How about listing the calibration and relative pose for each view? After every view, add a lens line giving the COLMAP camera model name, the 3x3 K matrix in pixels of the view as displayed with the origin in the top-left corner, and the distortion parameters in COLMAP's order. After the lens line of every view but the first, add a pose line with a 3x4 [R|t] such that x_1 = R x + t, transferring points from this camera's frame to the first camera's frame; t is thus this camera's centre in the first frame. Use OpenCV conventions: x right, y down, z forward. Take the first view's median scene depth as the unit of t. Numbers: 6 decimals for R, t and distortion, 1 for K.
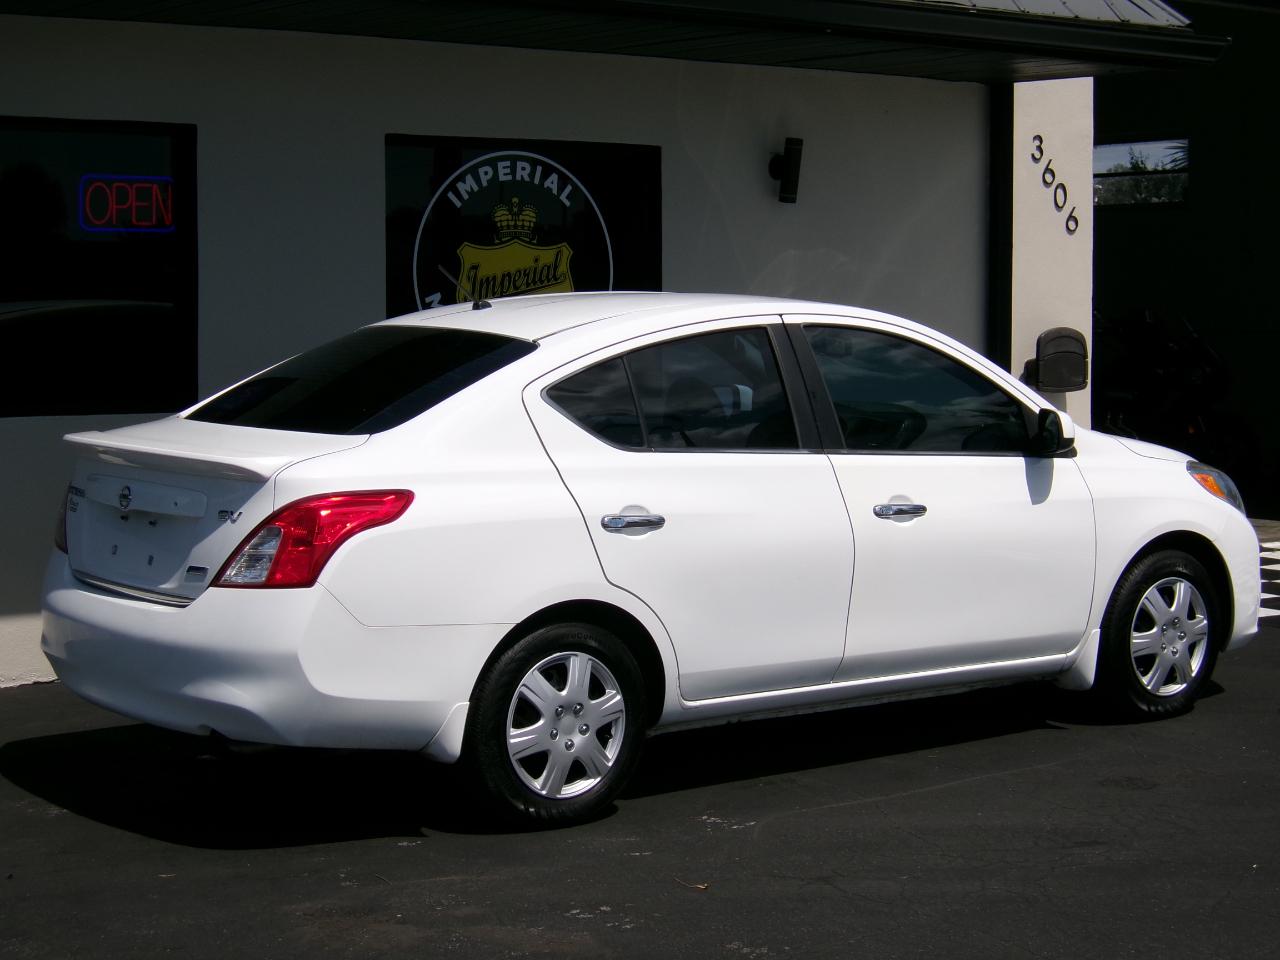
lens RADIAL K [[2449.7, 0, 633.3], [0, 2449.7, 551.2], [0, 0, 1]] dist [-0.110688, 0.000000]
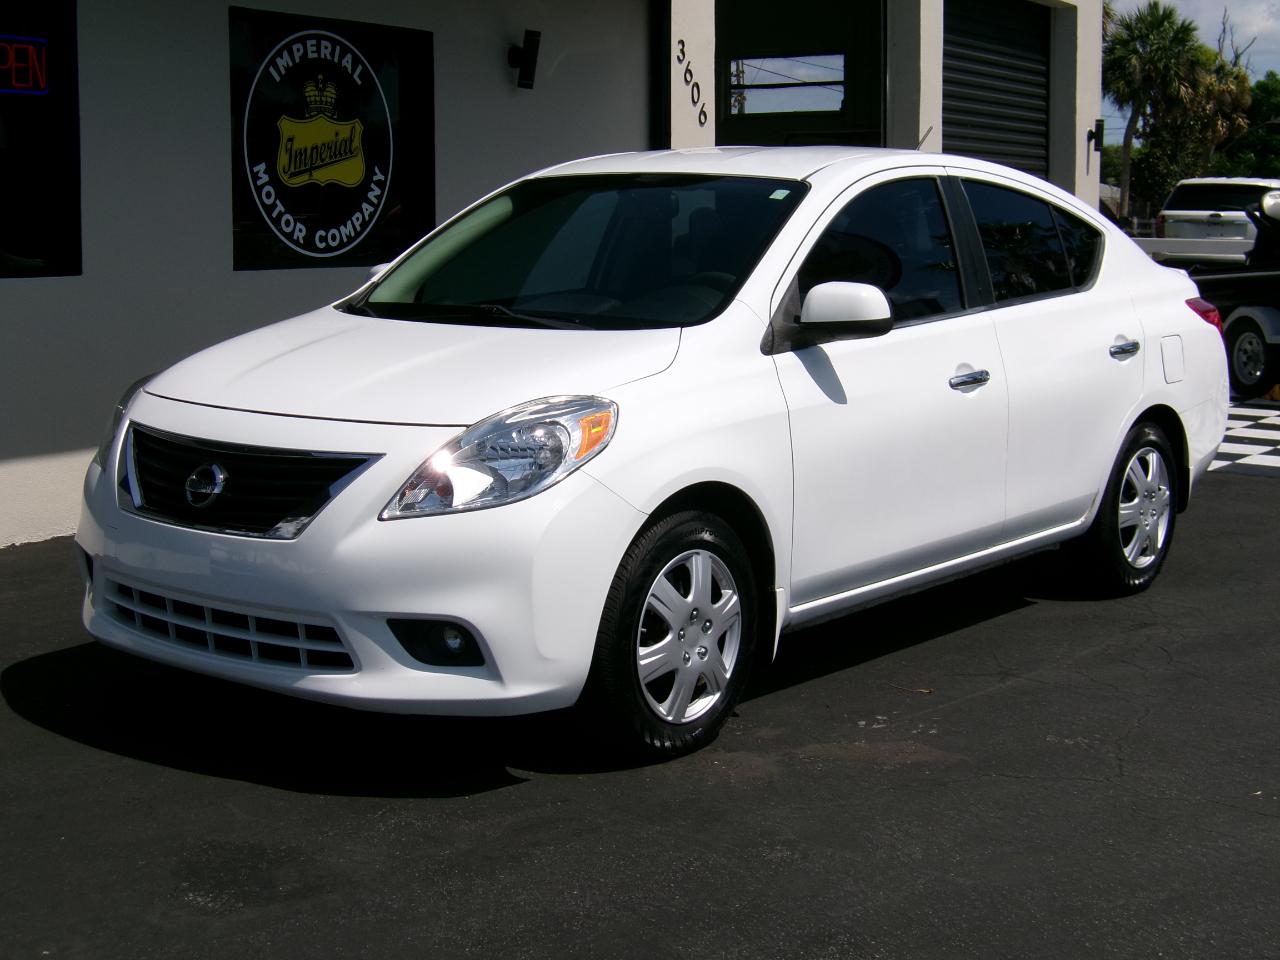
lens RADIAL K [[1959.2, 0, 636.5], [0, 1959.2, 519.7], [0, 0, 1]] dist [-0.117033, 0.000000]
pose [[0.927904, -0.055991, 0.368590, -0.243563], [0.038972, 0.997809, 0.053462, 0.008319], [-0.370776, -0.035243, 0.928053, 0.162036]]
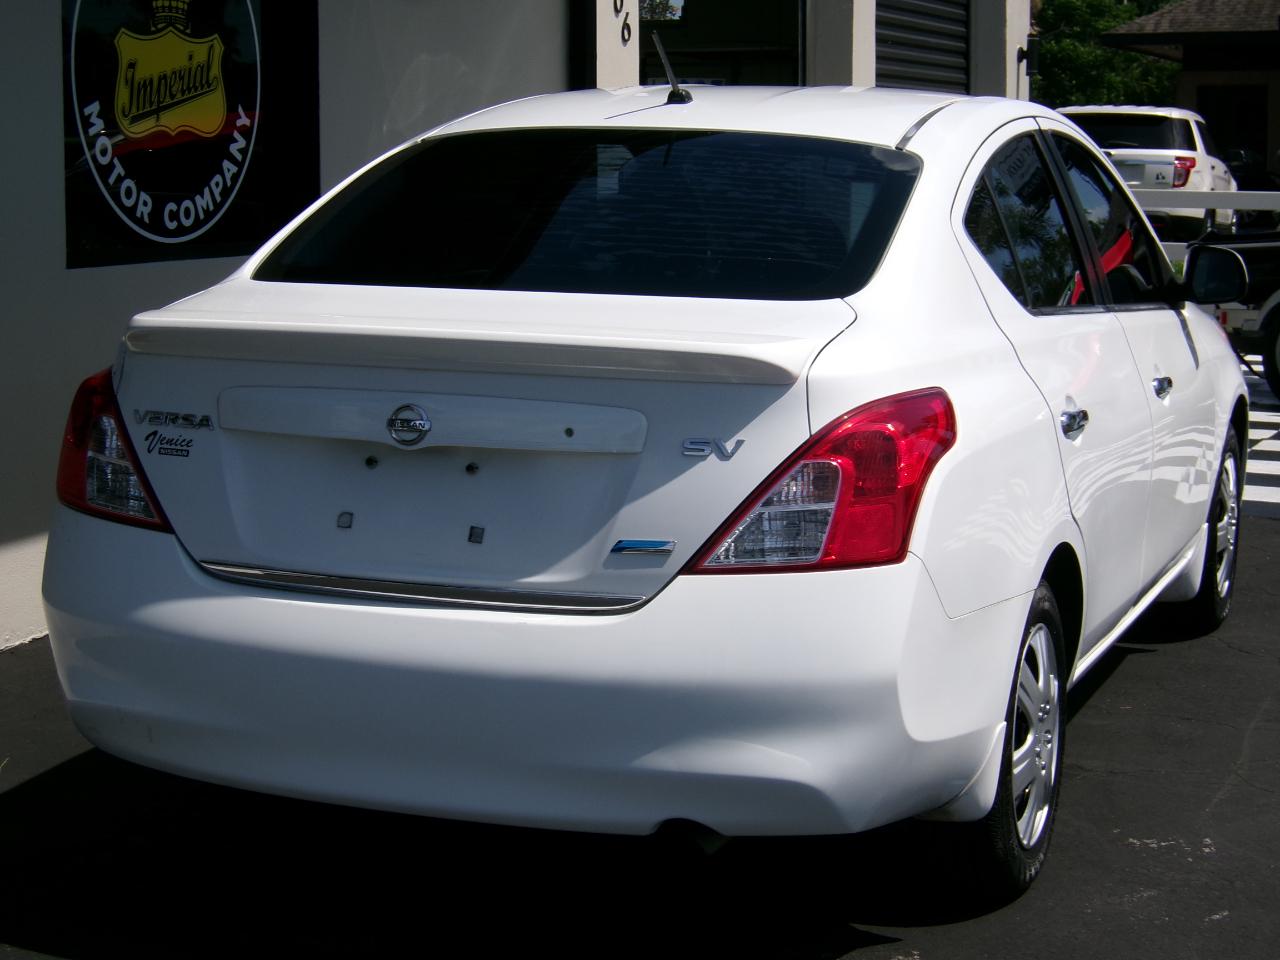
lens RADIAL K [[2449.7, 0, 624.1], [0, 2449.7, 527.7], [0, 0, 1]] dist [-0.110688, 0.000000]
pose [[0.858234, -0.076880, 0.507468, -0.303113], [0.053025, 0.996709, 0.061323, -0.020439], [-0.510512, -0.025721, 0.859486, 0.334234]]
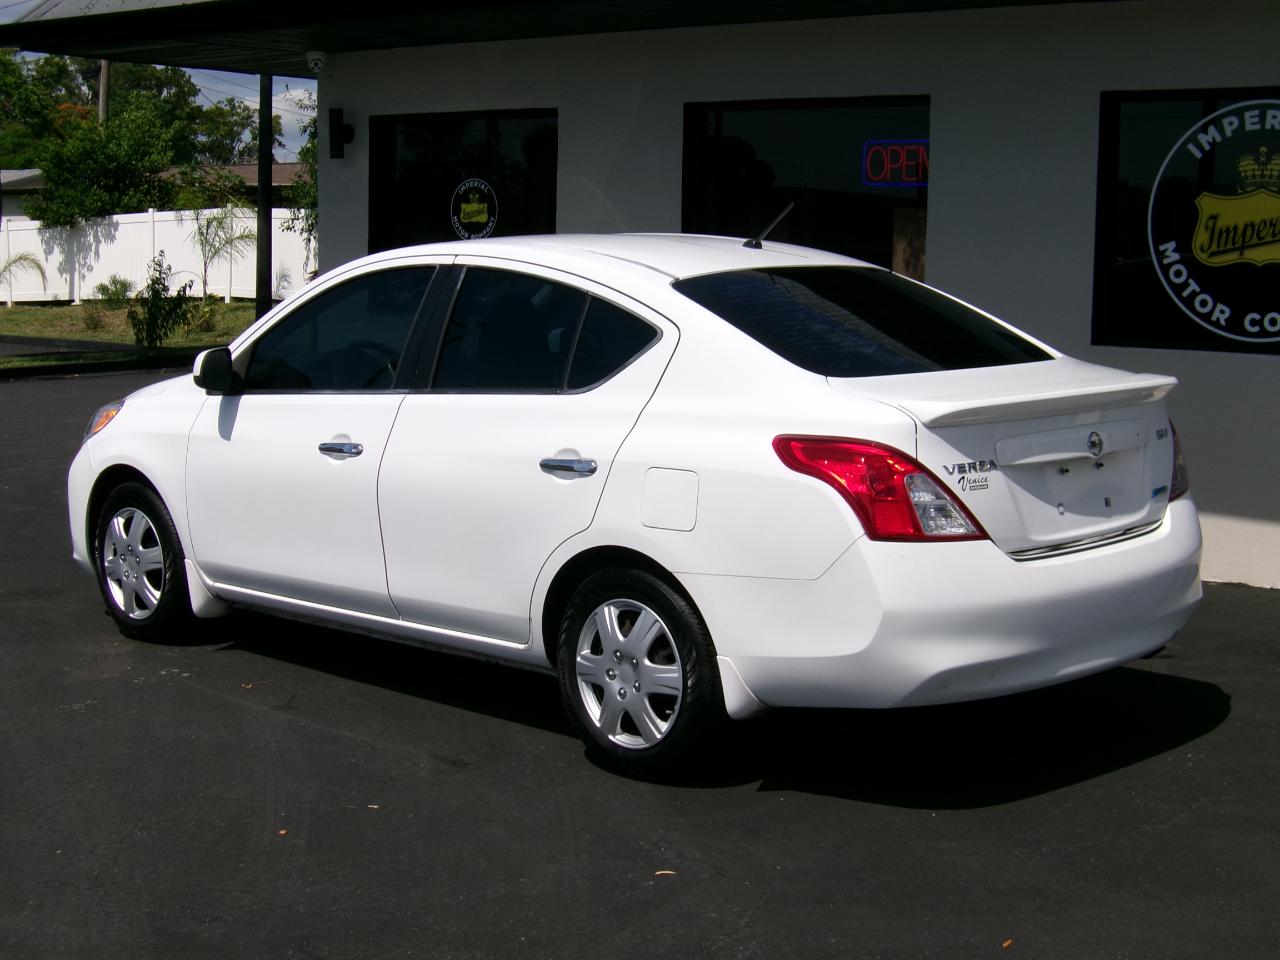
lens RADIAL K [[1959.2, 0, 646.2], [0, 1959.2, 518.2], [0, 0, 1]] dist [-0.117033, 0.000000]
pose [[0.275989, 0.137475, -0.951279, 0.648857], [-0.113619, 0.987445, 0.109738, -0.053817], [0.954422, 0.077797, 0.288144, 0.551821]]
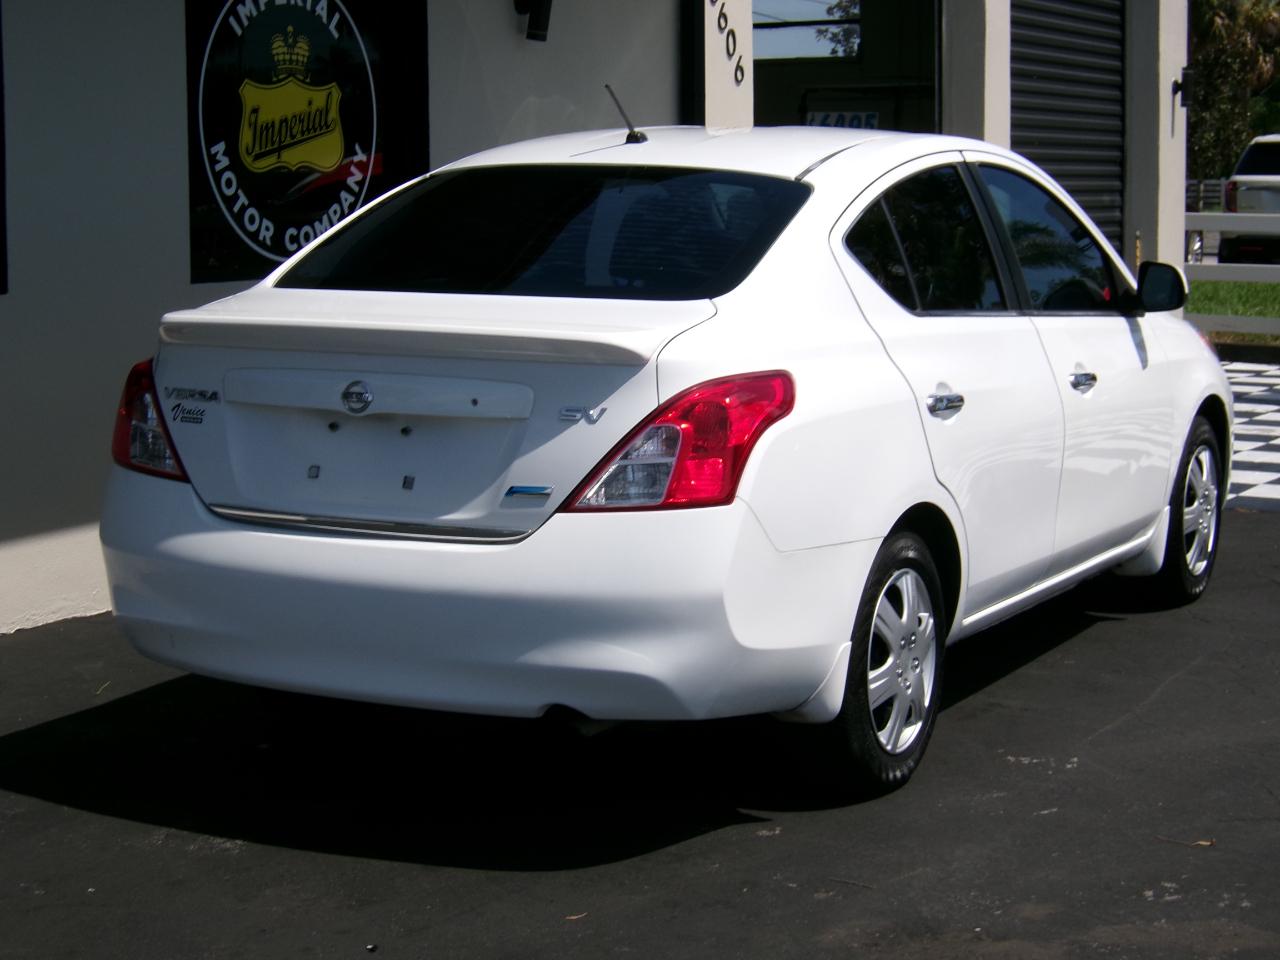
lens RADIAL K [[2449.7, 0, 630.0], [0, 2449.7, 526.0], [0, 0, 1]] dist [-0.110688, 0.000000]
pose [[0.909368, -0.062530, 0.411266, -0.291351], [0.048980, 0.997856, 0.043414, -0.007789], [-0.413098, -0.019336, 0.910481, 0.211272]]
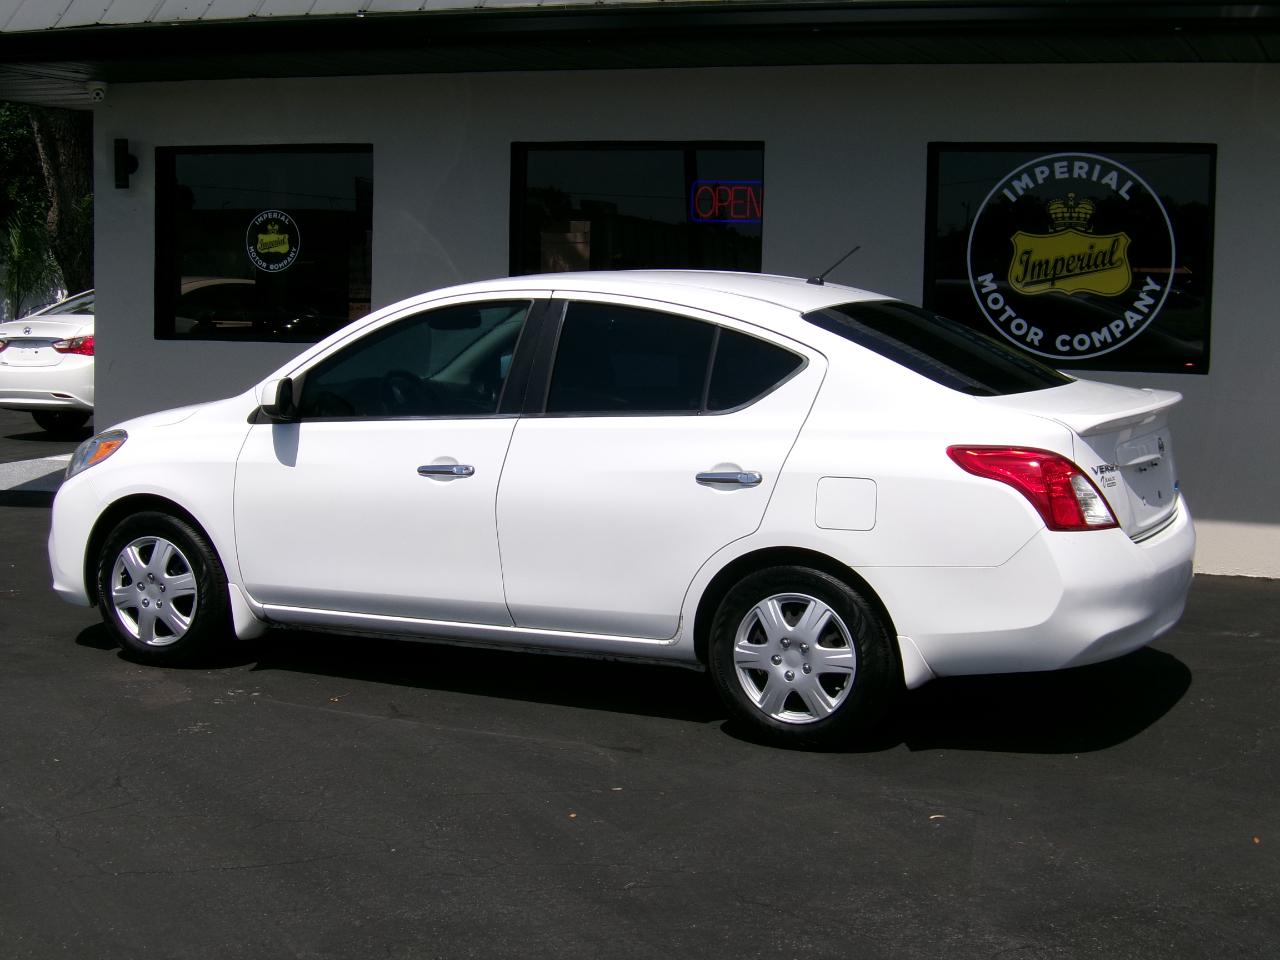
lens RADIAL K [[1959.2, 0, 639.4], [0, 1959.2, 519.1], [0, 0, 1]] dist [-0.117033, 0.000000]
pose [[0.555015, 0.113393, -0.824076, 0.616840], [-0.103030, 0.992408, 0.067165, -0.032178], [0.825435, 0.047627, 0.562484, 0.323089]]
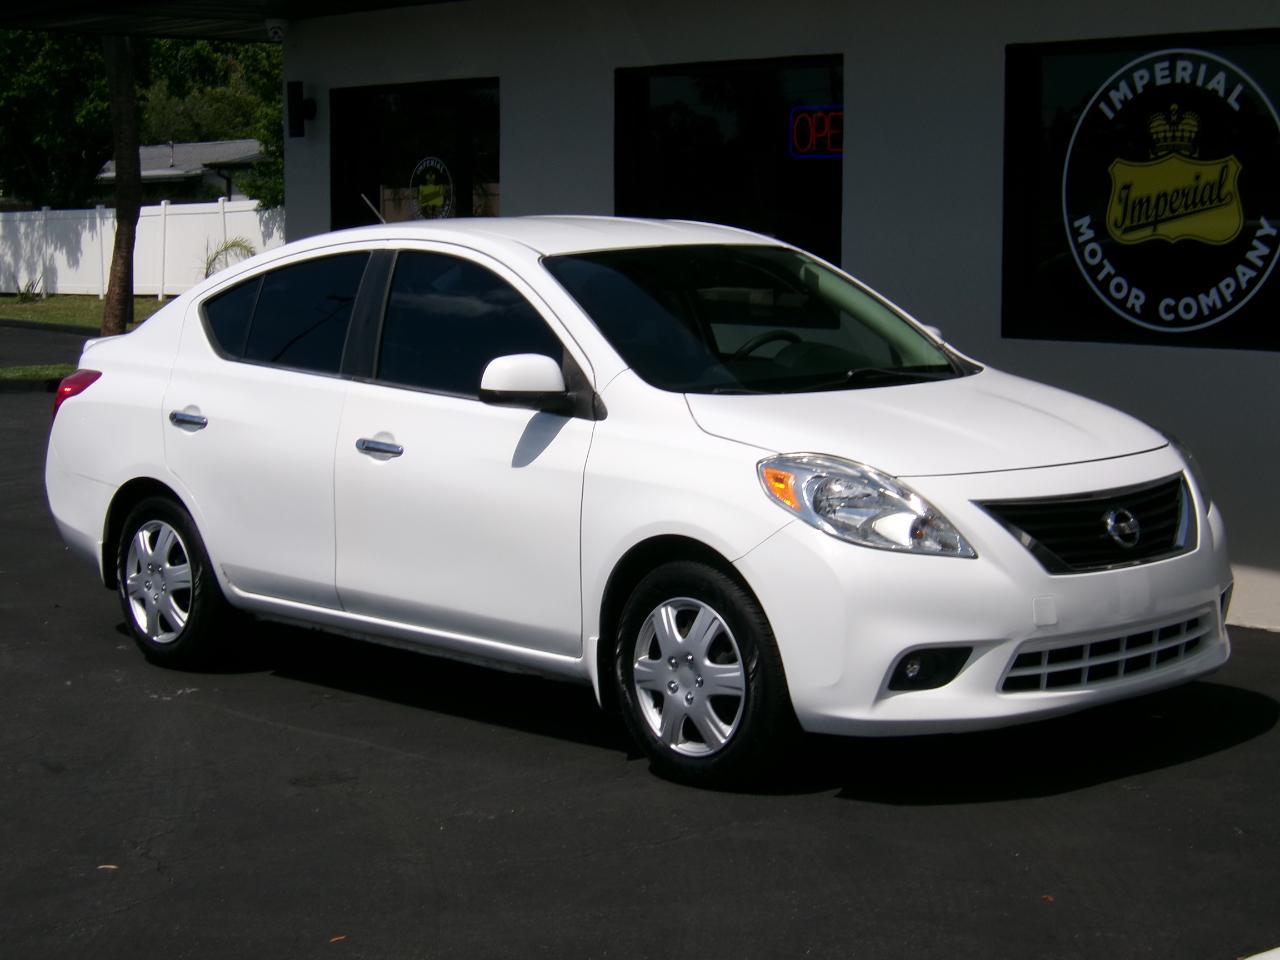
lens RADIAL K [[2449.7, 0, 657.4], [0, 2449.7, 552.0], [0, 0, 1]] dist [-0.110688, 0.000000]
pose [[0.094060, 0.135234, -0.986339, 0.790083], [-0.101189, 0.986899, 0.125661, -0.079567], [0.990411, 0.087987, 0.106512, 0.751006]]
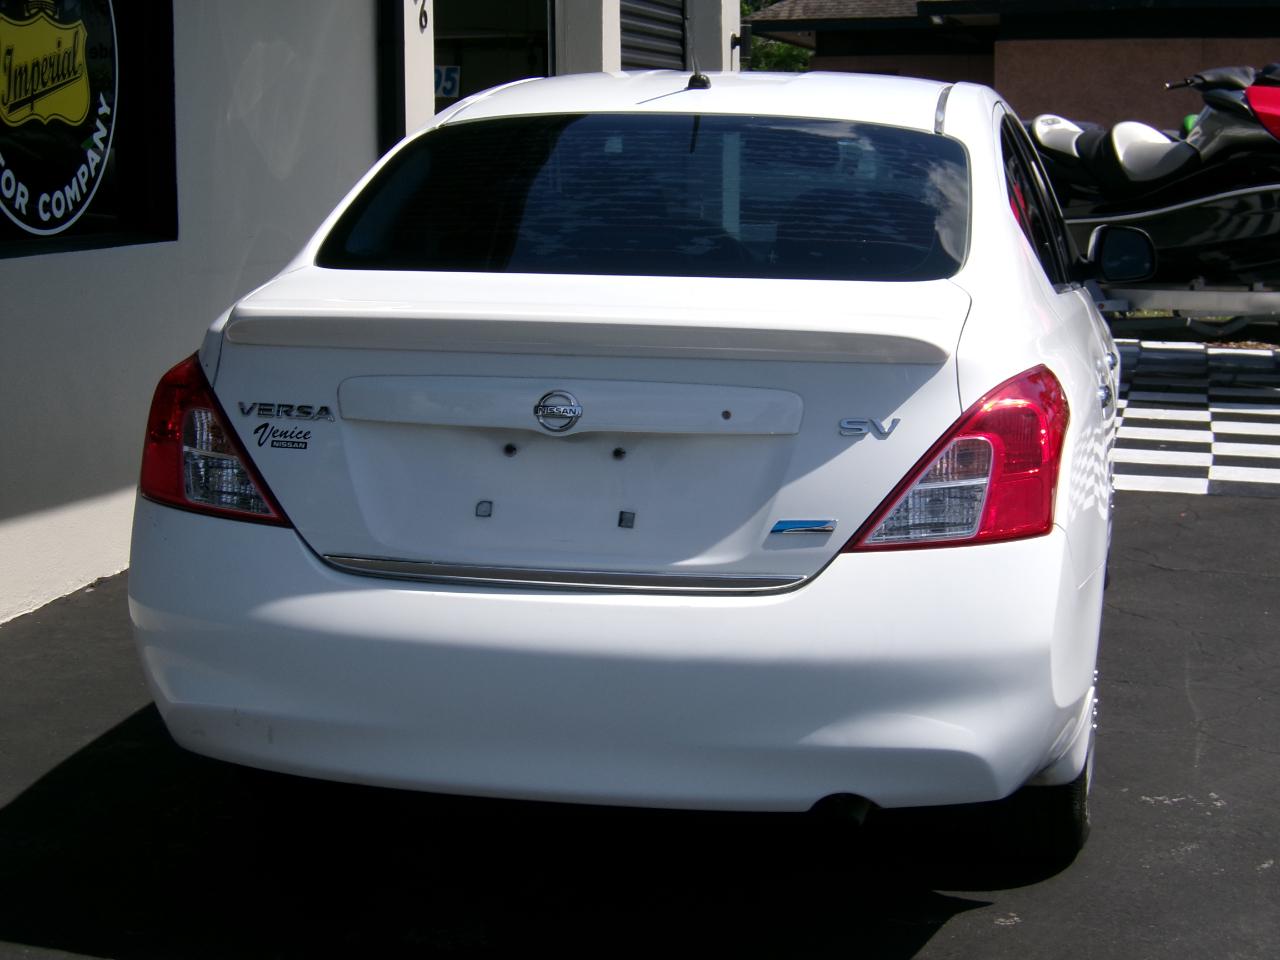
lens RADIAL K [[2449.7, 0, 620.7], [0, 2449.7, 528.5], [0, 0, 1]] dist [-0.110688, 0.000000]
pose [[0.763518, -0.103579, 0.637426, -0.372231], [0.071221, 0.994538, 0.076299, -0.024878], [-0.641847, -0.012858, 0.766725, 0.381123]]
